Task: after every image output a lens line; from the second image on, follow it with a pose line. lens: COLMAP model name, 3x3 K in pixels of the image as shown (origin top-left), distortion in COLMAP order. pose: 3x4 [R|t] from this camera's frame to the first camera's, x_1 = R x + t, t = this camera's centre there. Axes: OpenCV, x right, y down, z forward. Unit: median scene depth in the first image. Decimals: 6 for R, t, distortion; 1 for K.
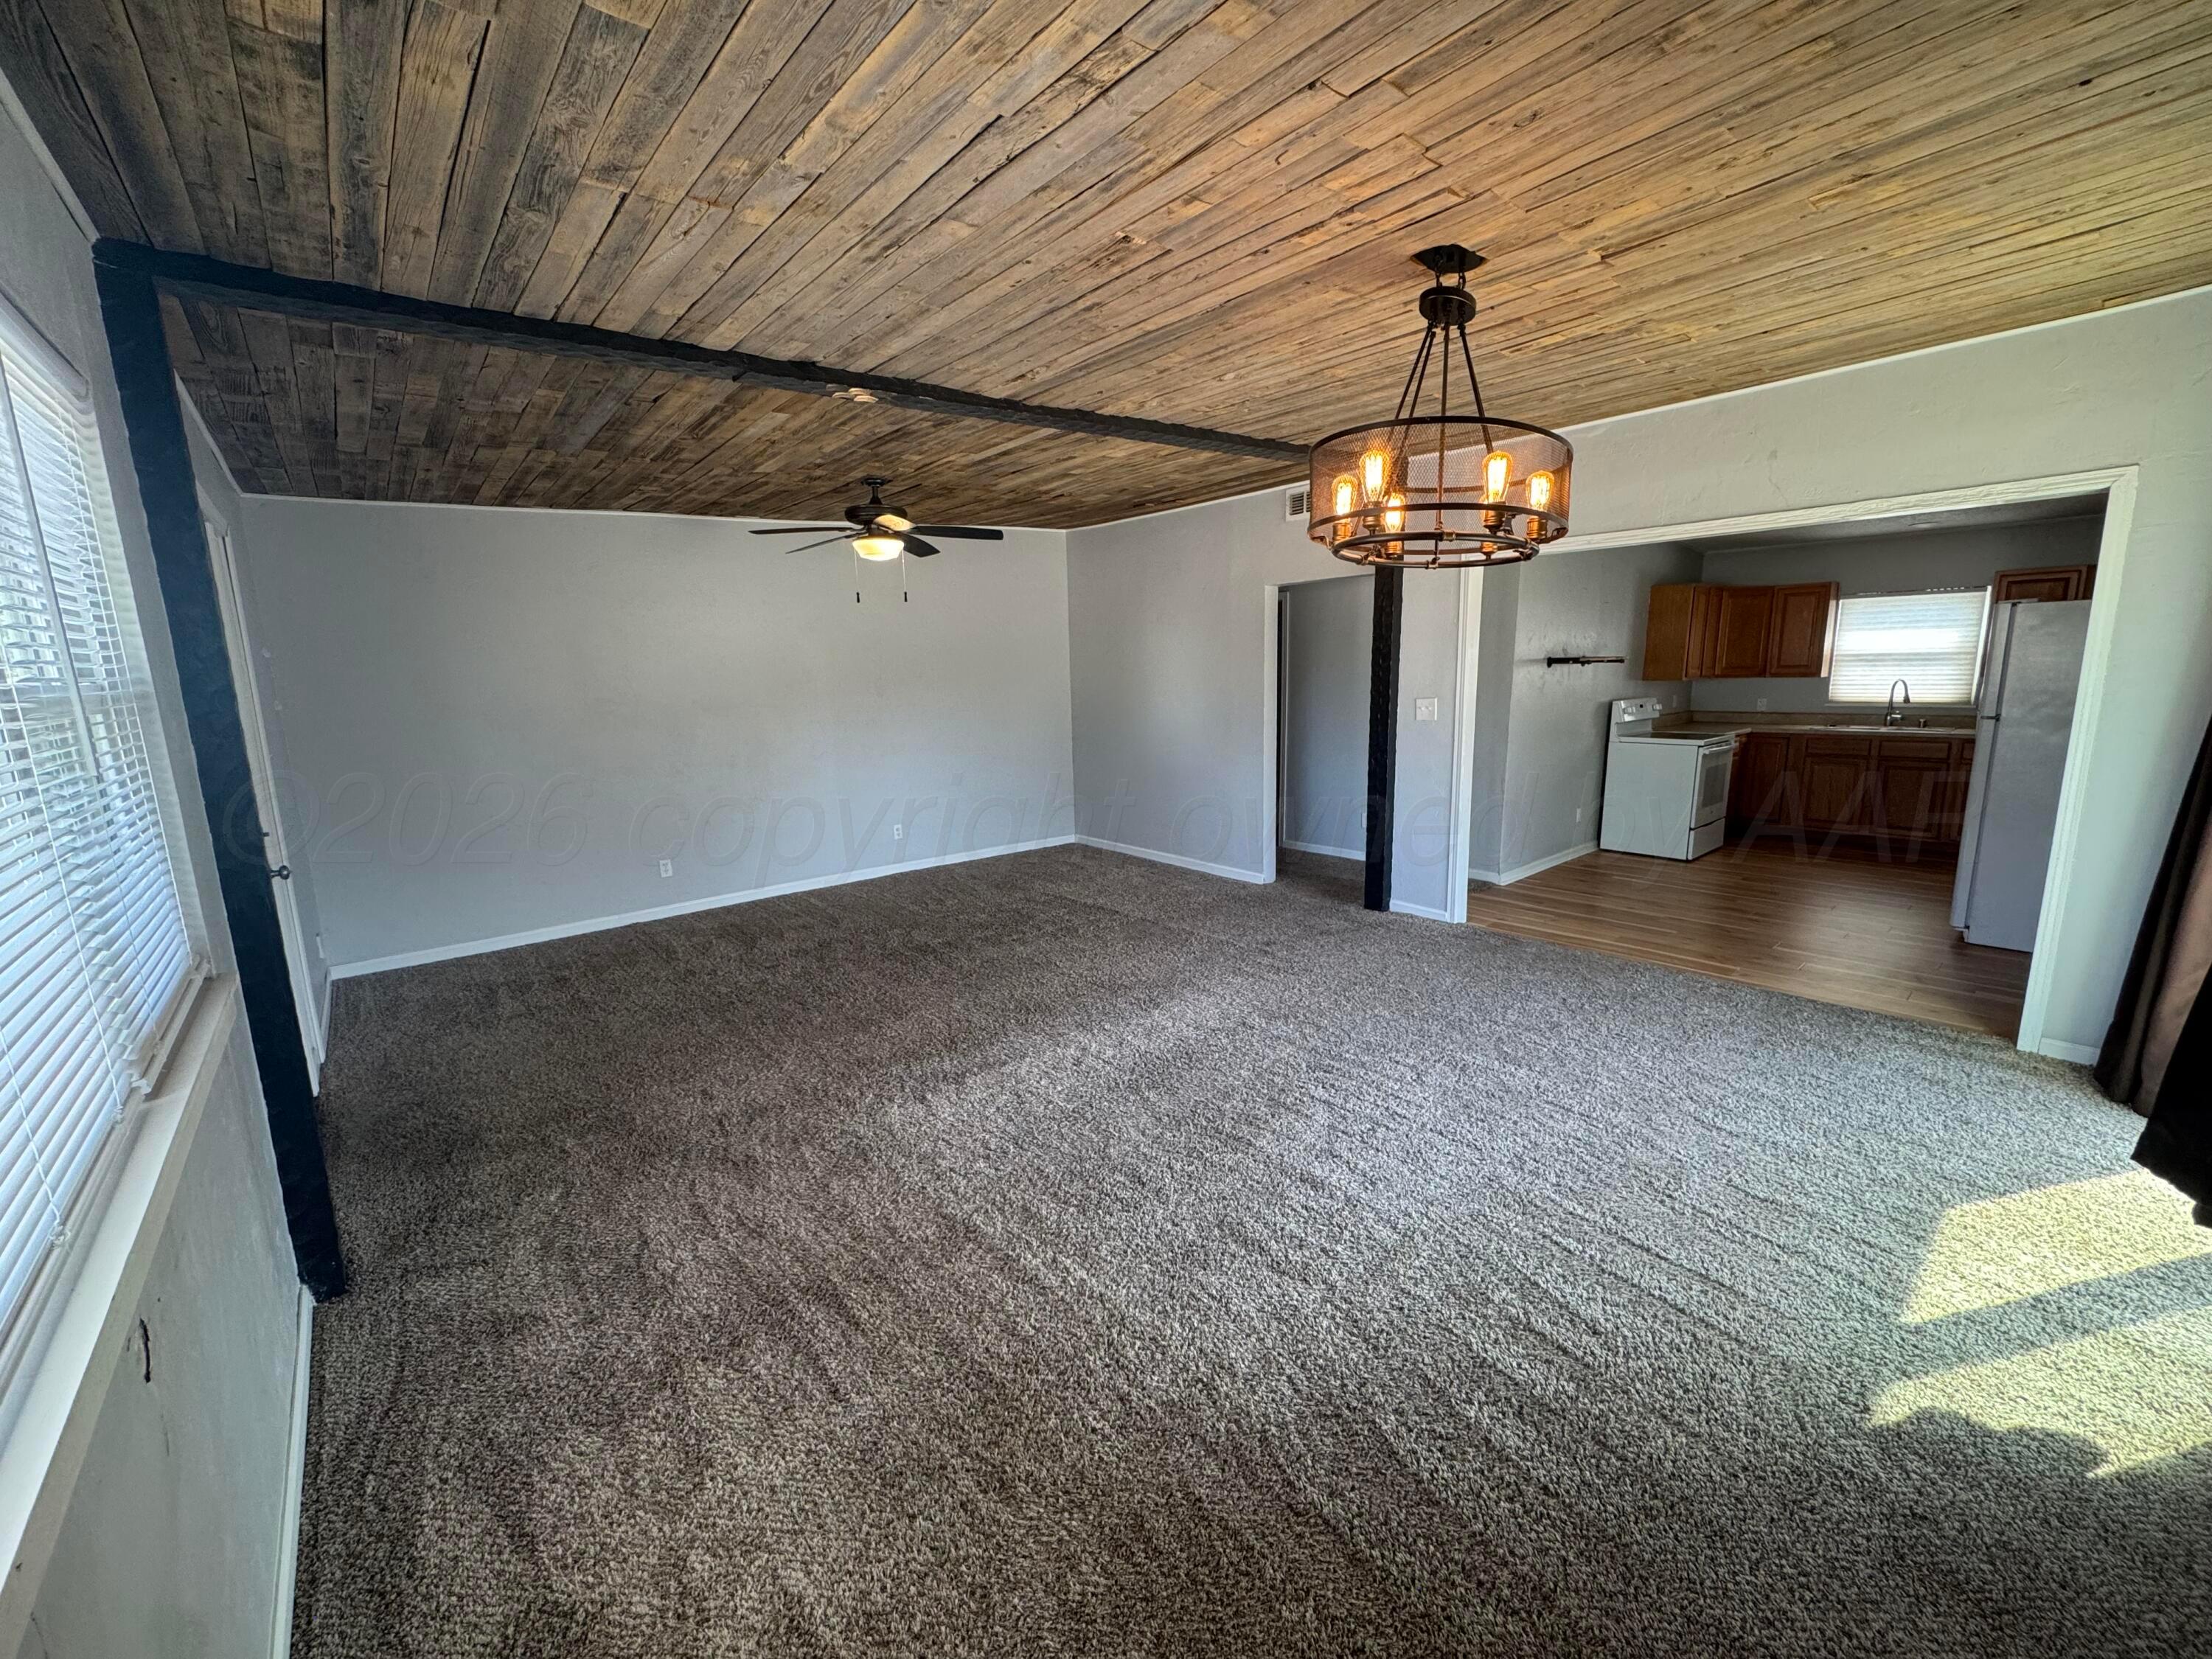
lens RADIAL K [[879.9, 0, 1108.2], [0, 879.9, 824.8], [0, 0, 1]] dist [-0.001300, -0.000183]
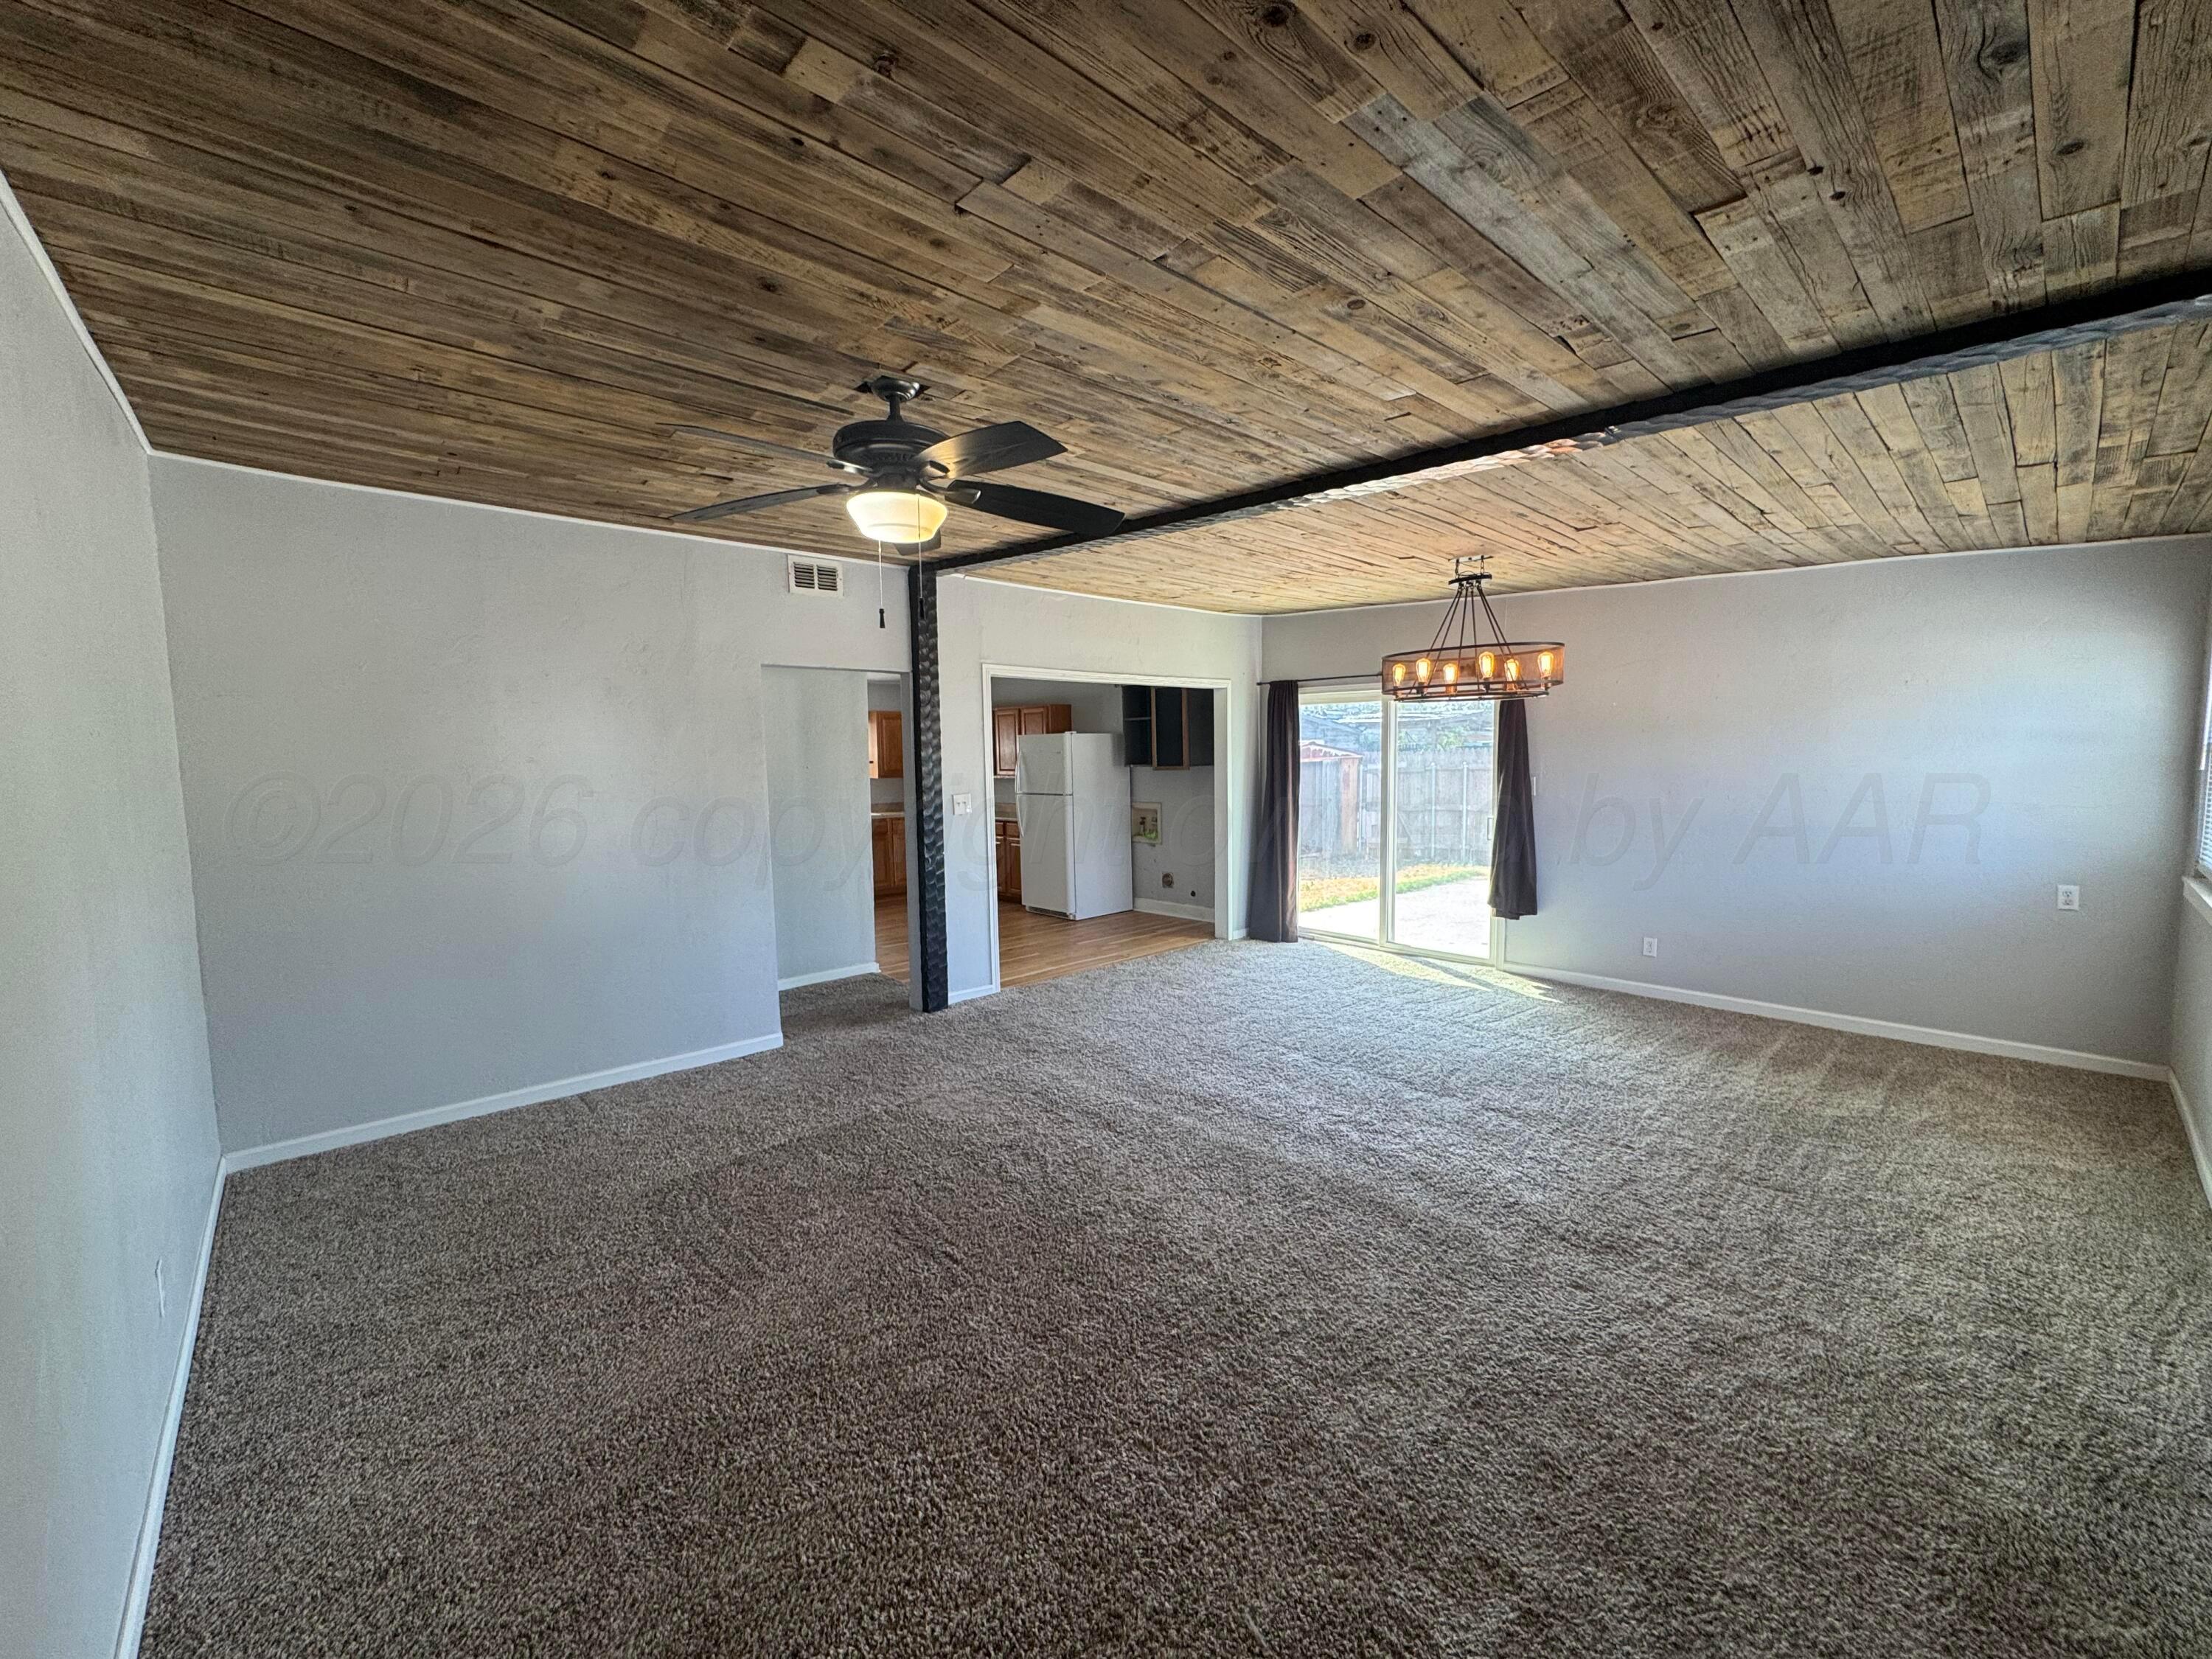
lens RADIAL K [[879.9, 0, 1108.2], [0, 879.9, 824.8], [0, 0, 1]] dist [-0.001300, -0.000183]
pose [[-0.028856, -0.060461, 0.997753, -0.764111], [0.190926, 0.979458, 0.064874, -0.152078], [-0.981180, 0.192369, -0.016720, 0.905414]]
